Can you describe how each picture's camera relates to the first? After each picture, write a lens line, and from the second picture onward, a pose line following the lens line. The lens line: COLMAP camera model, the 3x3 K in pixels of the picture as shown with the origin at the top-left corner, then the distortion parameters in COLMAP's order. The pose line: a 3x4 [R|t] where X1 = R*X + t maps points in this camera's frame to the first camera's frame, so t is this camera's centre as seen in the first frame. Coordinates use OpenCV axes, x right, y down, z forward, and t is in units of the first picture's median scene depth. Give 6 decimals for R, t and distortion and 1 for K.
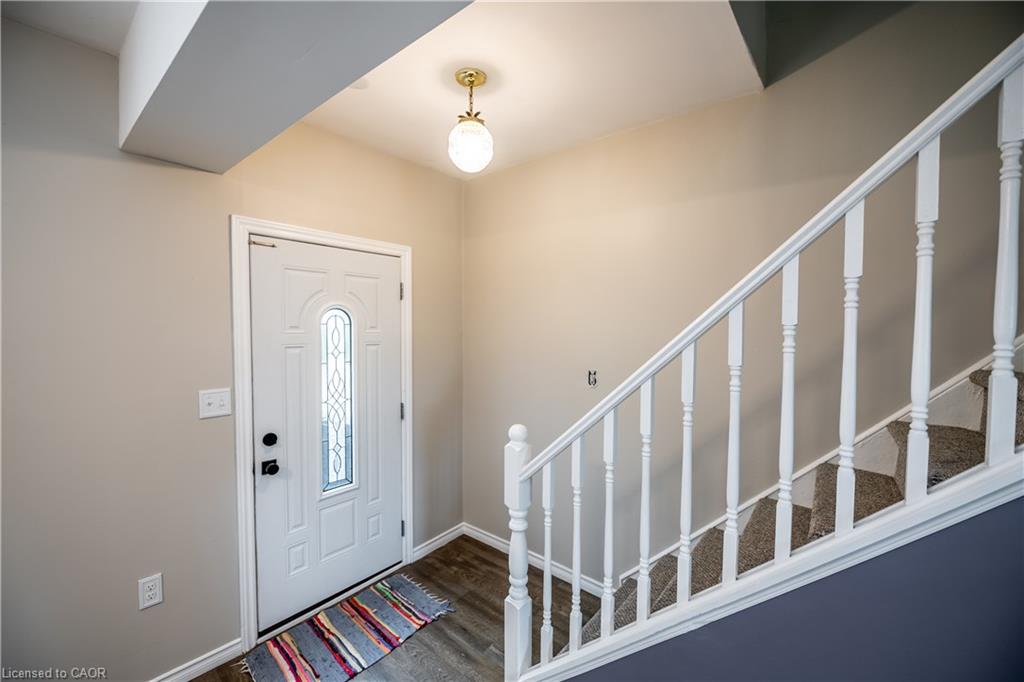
lens RADIAL K [[397.3, 0, 521.5], [0, 397.3, 340.9], [0, 0, 1]] dist [-0.011588, -0.000126]
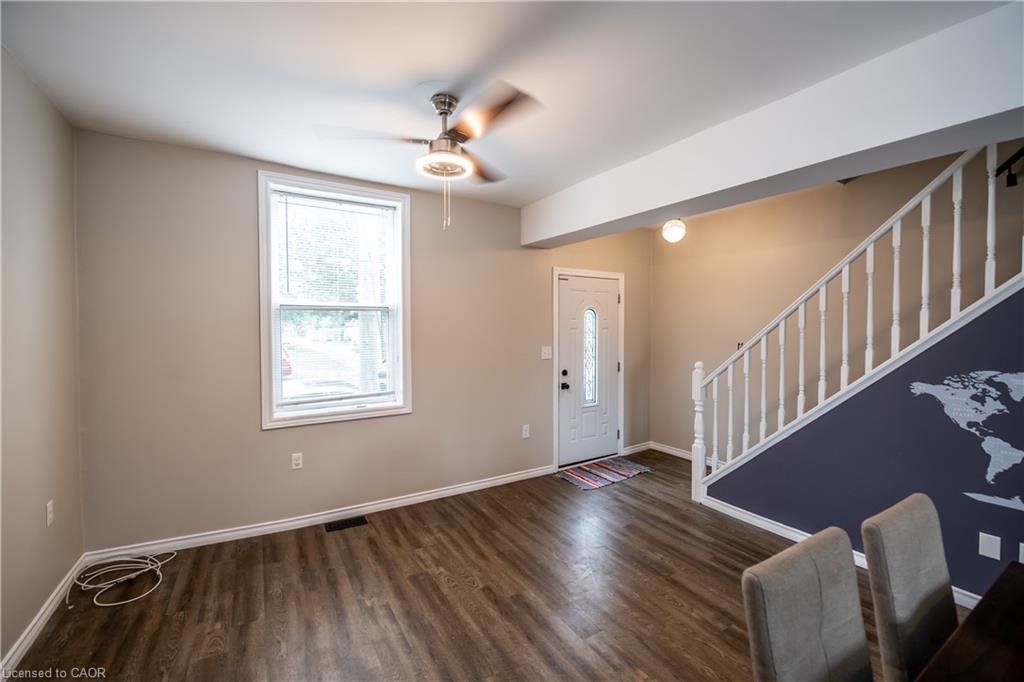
lens RADIAL K [[416.4, 0, 512.5], [0, 416.4, 335.9], [0, 0, 1]] dist [0.002455, -0.006614]
pose [[0.942390, 0.000978, -0.334516, -0.165562], [-0.006478, 0.999862, -0.015327, 0.091852], [0.334455, 0.016611, 0.942265, -1.158539]]
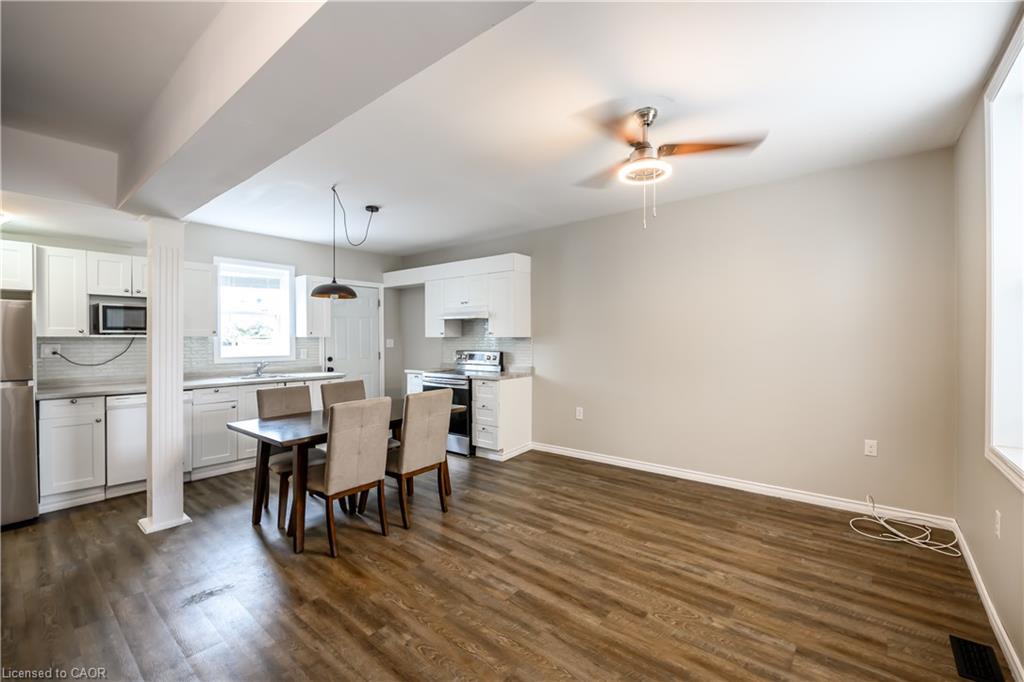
lens RADIAL K [[410.2, 0, 527.0], [0, 410.2, 339.8], [0, 0, 1]] dist [-0.008225, -0.000723]
pose [[-0.999641, -0.002170, -0.026707, -0.330034], [-0.003284, 0.999123, 0.041737, 0.080500], [0.026593, 0.041810, -0.998772, 0.991391]]
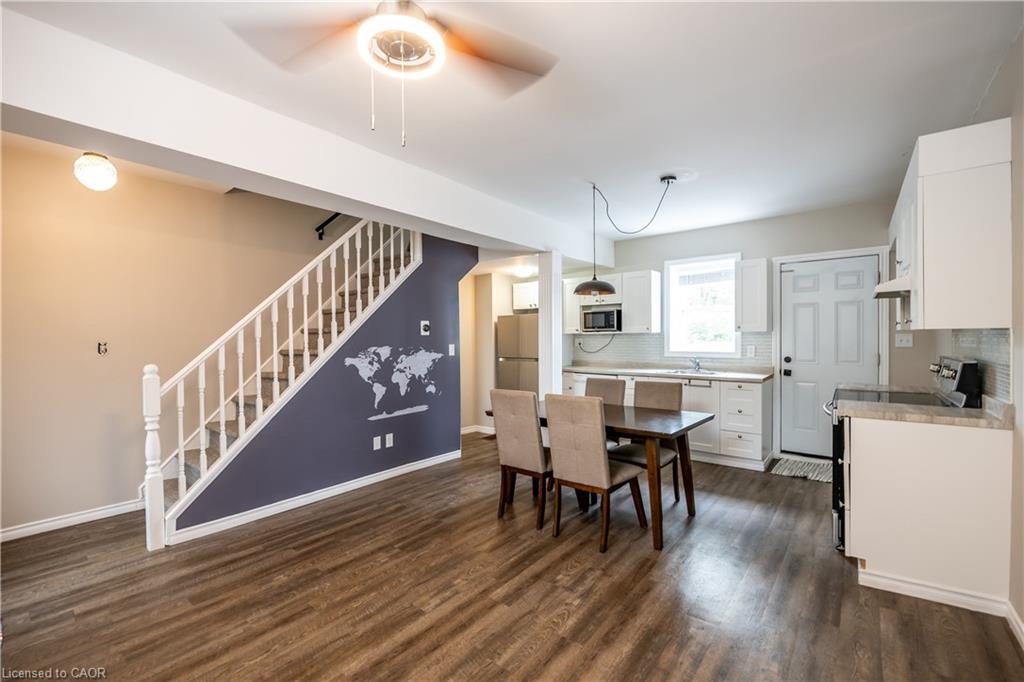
lens RADIAL K [[443.1, 0, 512.0], [0, 443.1, 341.0], [0, 0, 1]] dist [-0.010463, 0.000008]
pose [[-0.014017, -0.016717, 0.999762, -1.453166], [0.046948, 0.998747, 0.017358, 0.124850], [-0.998799, 0.047180, -0.013215, -0.353791]]
